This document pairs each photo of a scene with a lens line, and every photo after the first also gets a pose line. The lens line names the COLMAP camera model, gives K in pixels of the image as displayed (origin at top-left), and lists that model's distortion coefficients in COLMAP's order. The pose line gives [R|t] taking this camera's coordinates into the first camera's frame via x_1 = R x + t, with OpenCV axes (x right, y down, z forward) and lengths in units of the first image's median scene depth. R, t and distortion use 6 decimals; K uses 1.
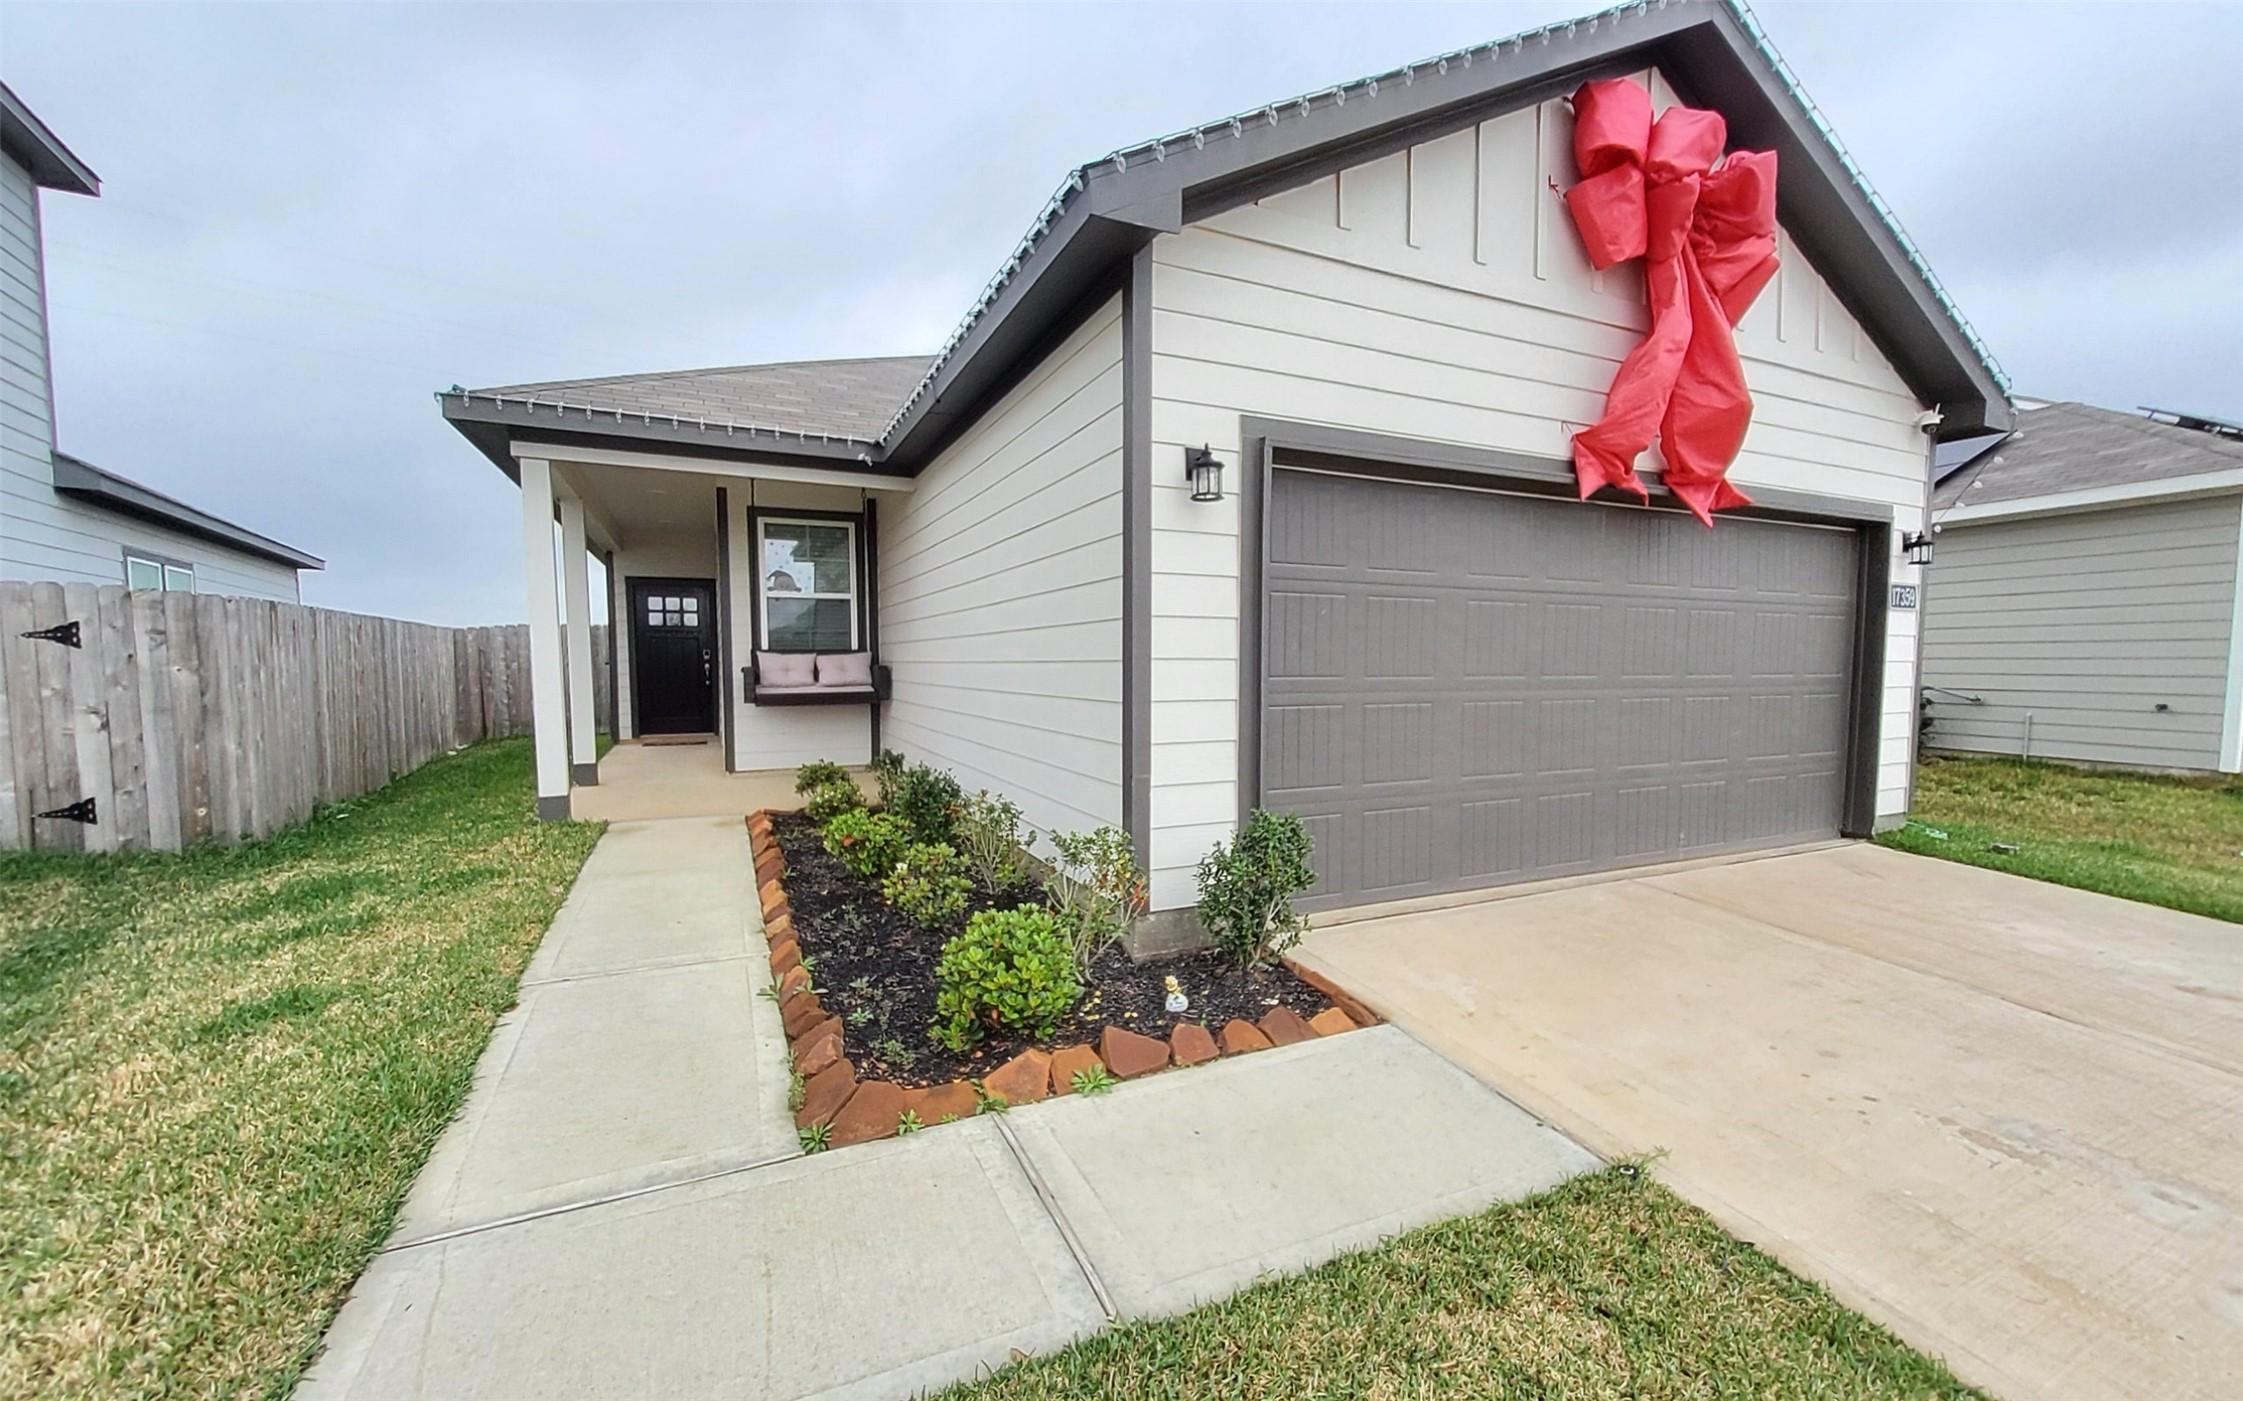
lens RADIAL K [[898.2, 0, 1133.2], [0, 898.2, 728.1], [0, 0, 1]] dist [0.007993, -0.008035]
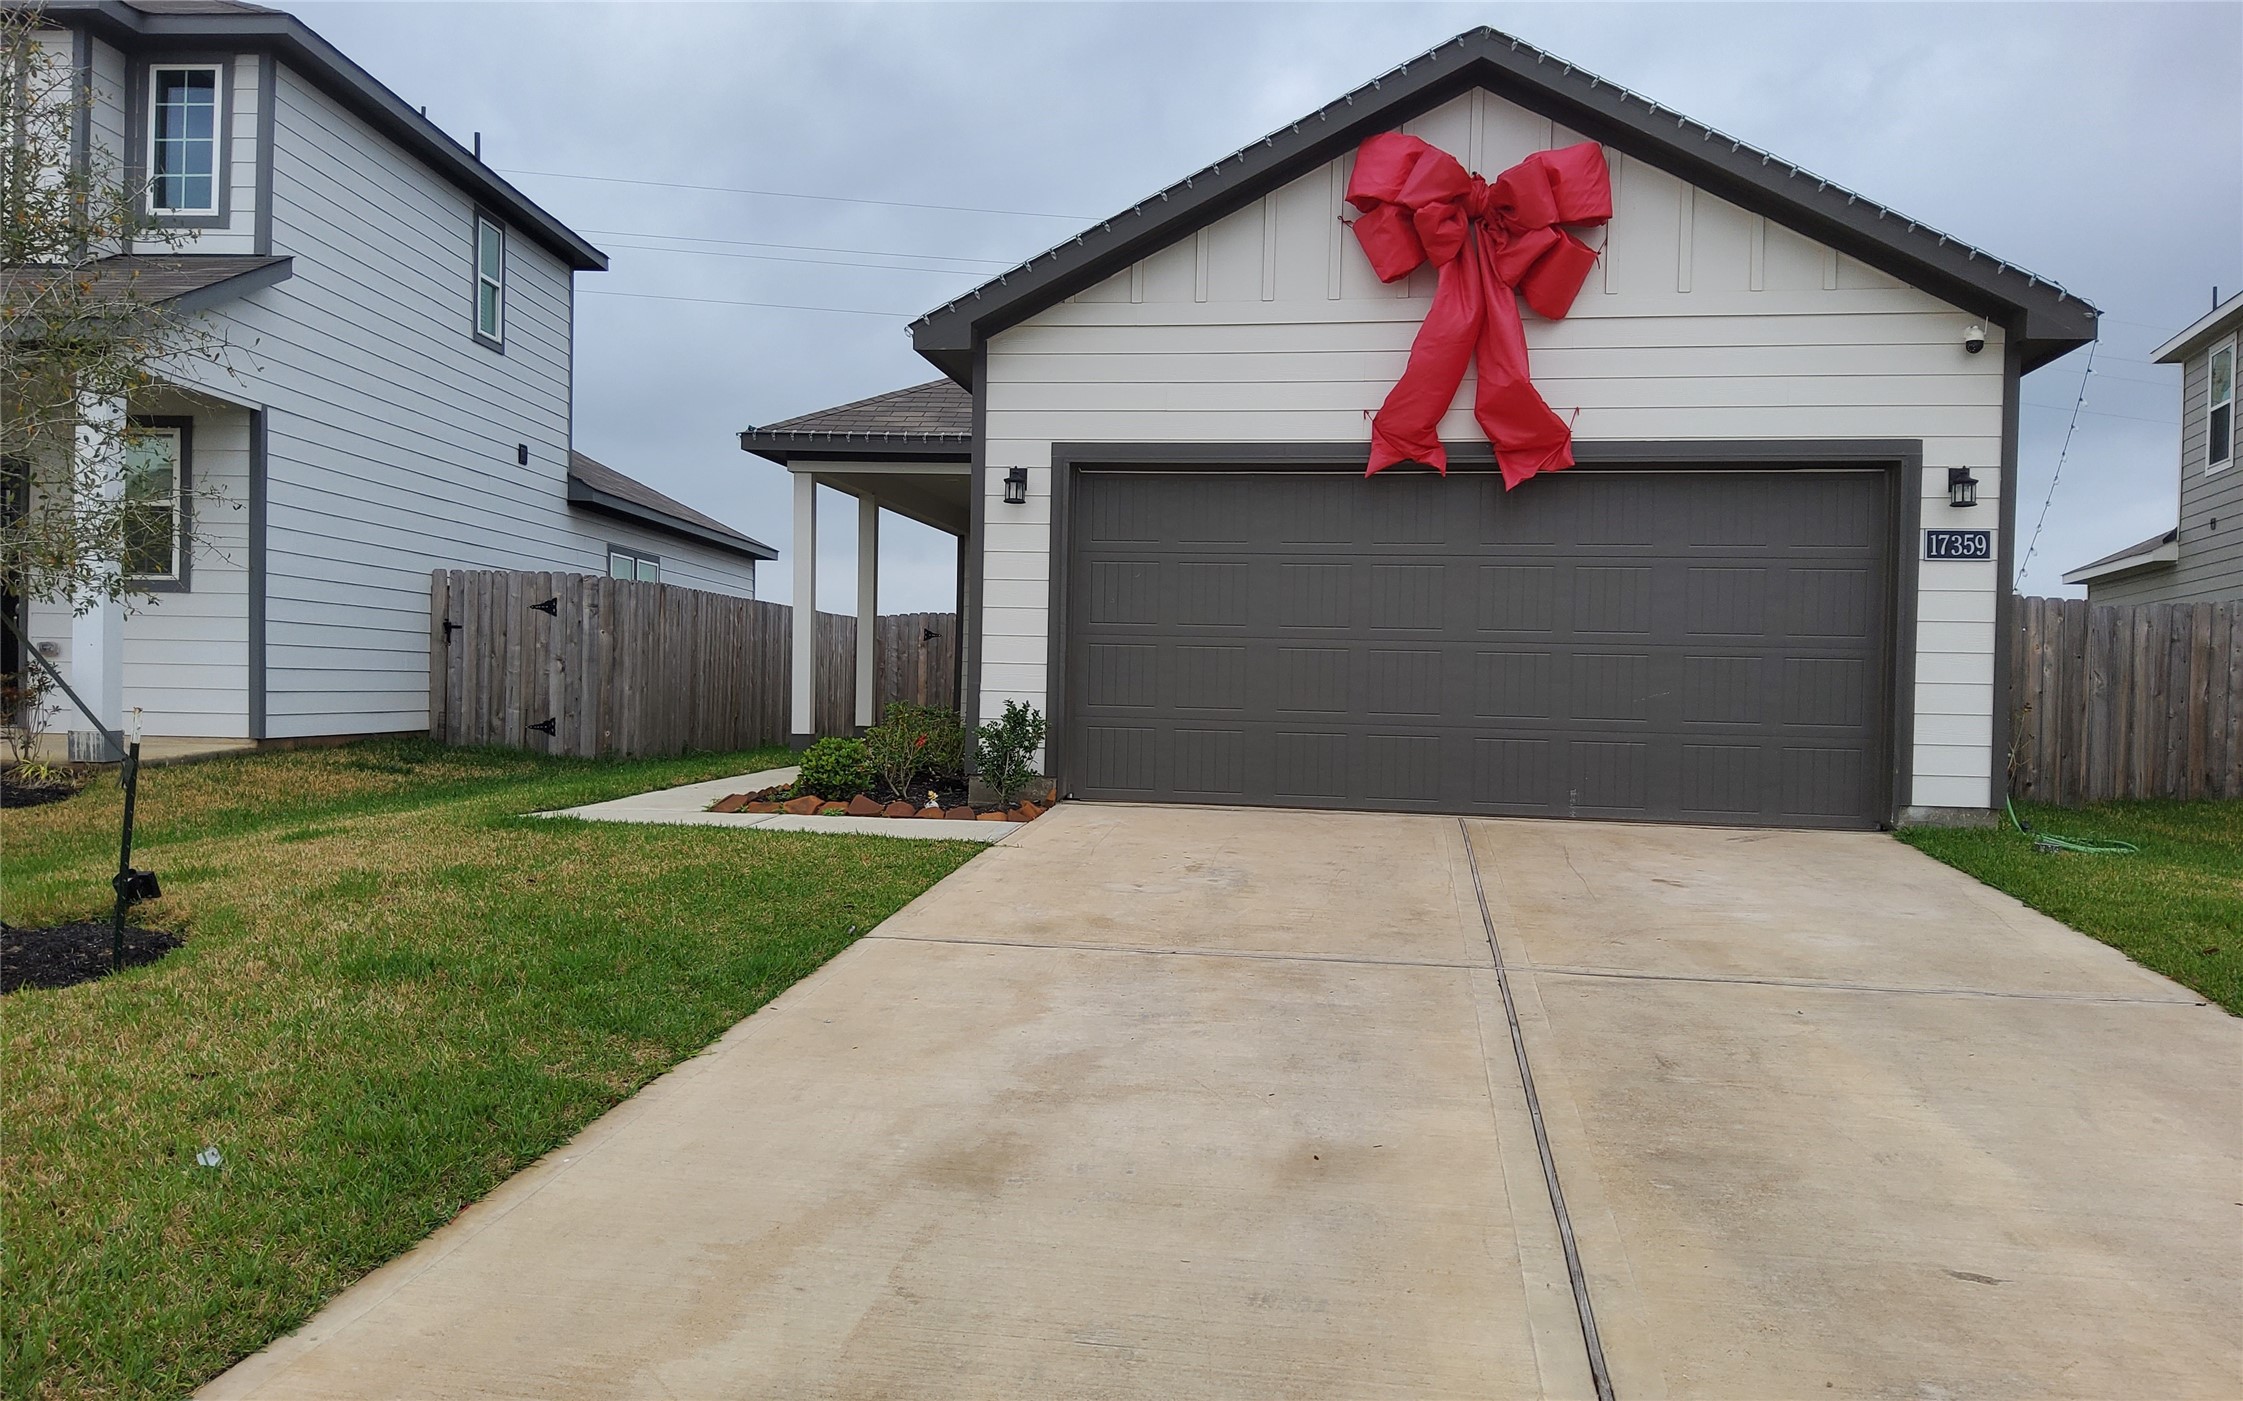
lens RADIAL K [[1701.1, 0, 1090.3], [0, 1701.1, 713.1], [0, 0, 1]] dist [0.090277, -0.129620]
pose [[0.817331, 0.026644, -0.575552, 0.930760], [-0.065834, 0.996707, -0.047349, 0.115066], [0.572395, 0.076590, 0.816393, -0.629017]]
